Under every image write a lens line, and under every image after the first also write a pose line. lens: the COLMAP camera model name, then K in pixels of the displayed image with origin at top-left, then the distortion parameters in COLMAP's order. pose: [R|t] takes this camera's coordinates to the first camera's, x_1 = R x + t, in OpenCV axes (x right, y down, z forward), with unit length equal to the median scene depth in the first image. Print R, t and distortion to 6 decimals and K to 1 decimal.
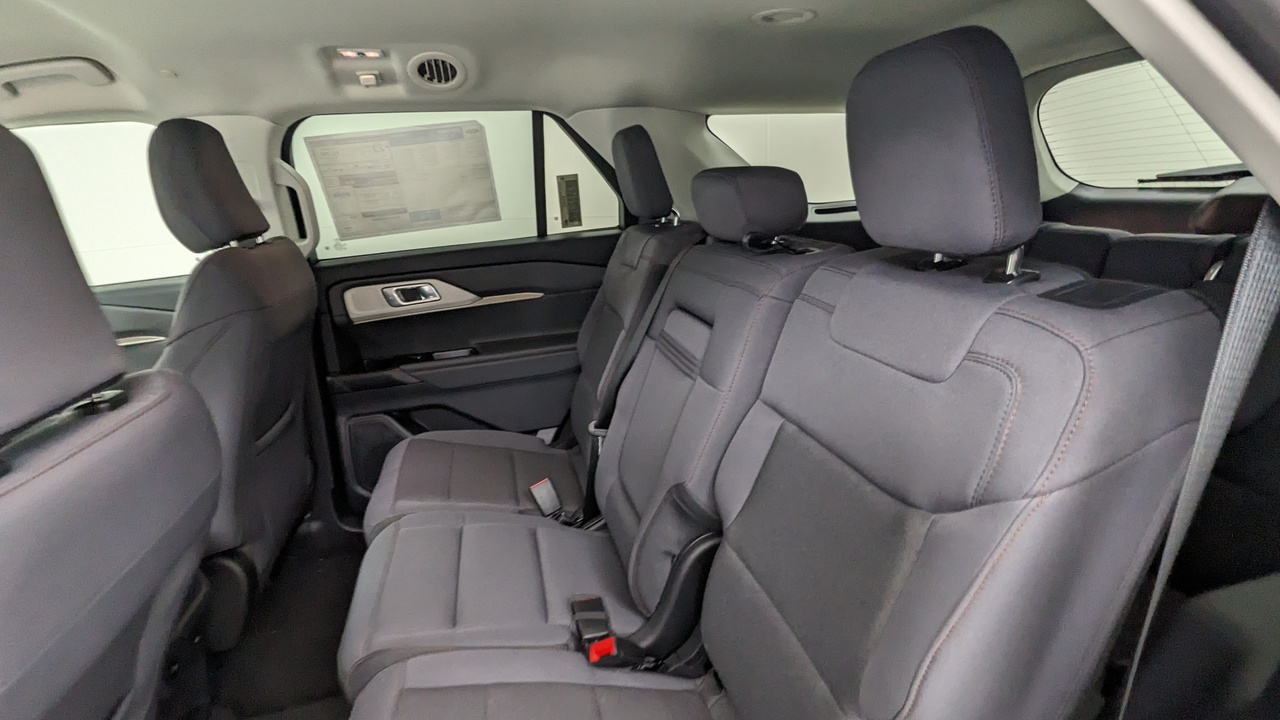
lens RADIAL K [[604.8, 0, 640.0], [0, 604.8, 360.0], [0, 0, 1]] dist [-0.011762, -0.000895]
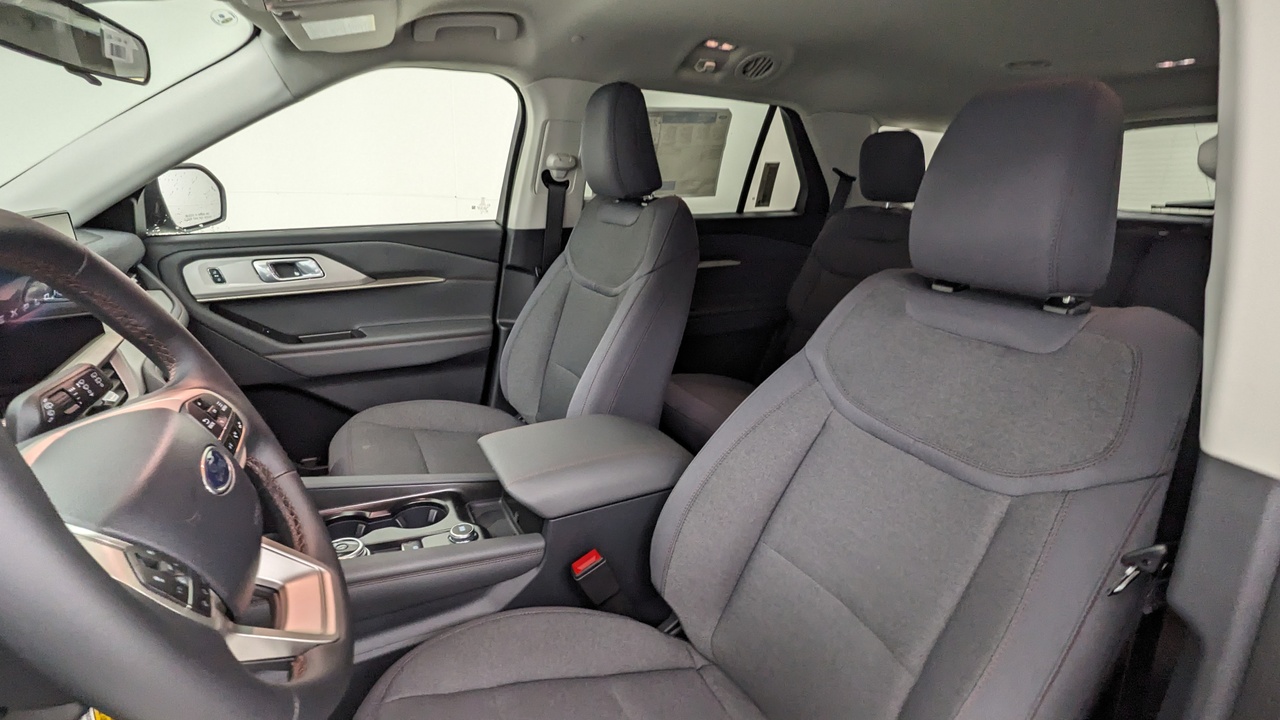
lens RADIAL K [[601.9, 0, 640.0], [0, 601.9, 360.0], [0, 0, 1]] dist [-0.000917, -0.000346]
pose [[0.975103, 0.026184, 0.220203, -0.686698], [-0.028328, 0.999577, 0.006582, 0.088137], [-0.219938, -0.012656, 0.975432, -0.108097]]
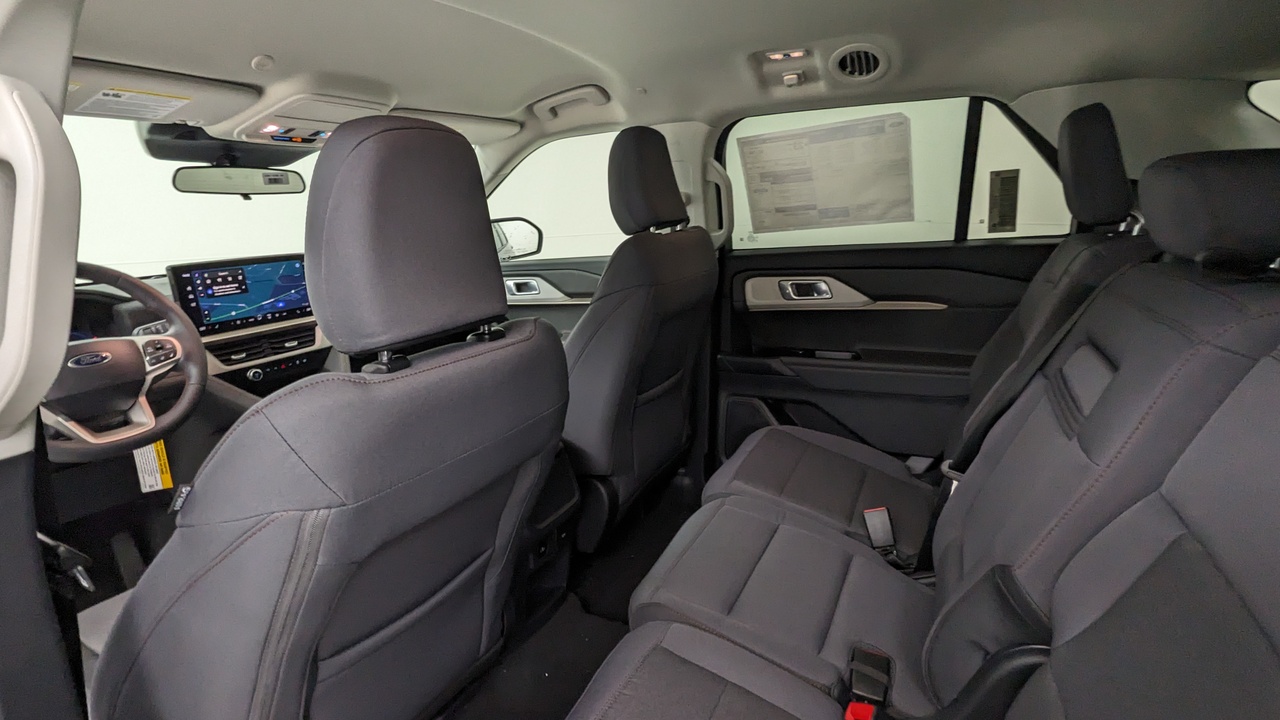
lens RADIAL K [[604.8, 0, 640.0], [0, 604.8, 360.0], [0, 0, 1]] dist [-0.011762, -0.000895]
pose [[0.752032, 0.183058, -0.633196, 0.083745], [-0.183976, 0.980777, 0.065040, -0.008650], [0.632930, 0.067581, 0.771254, 0.053788]]
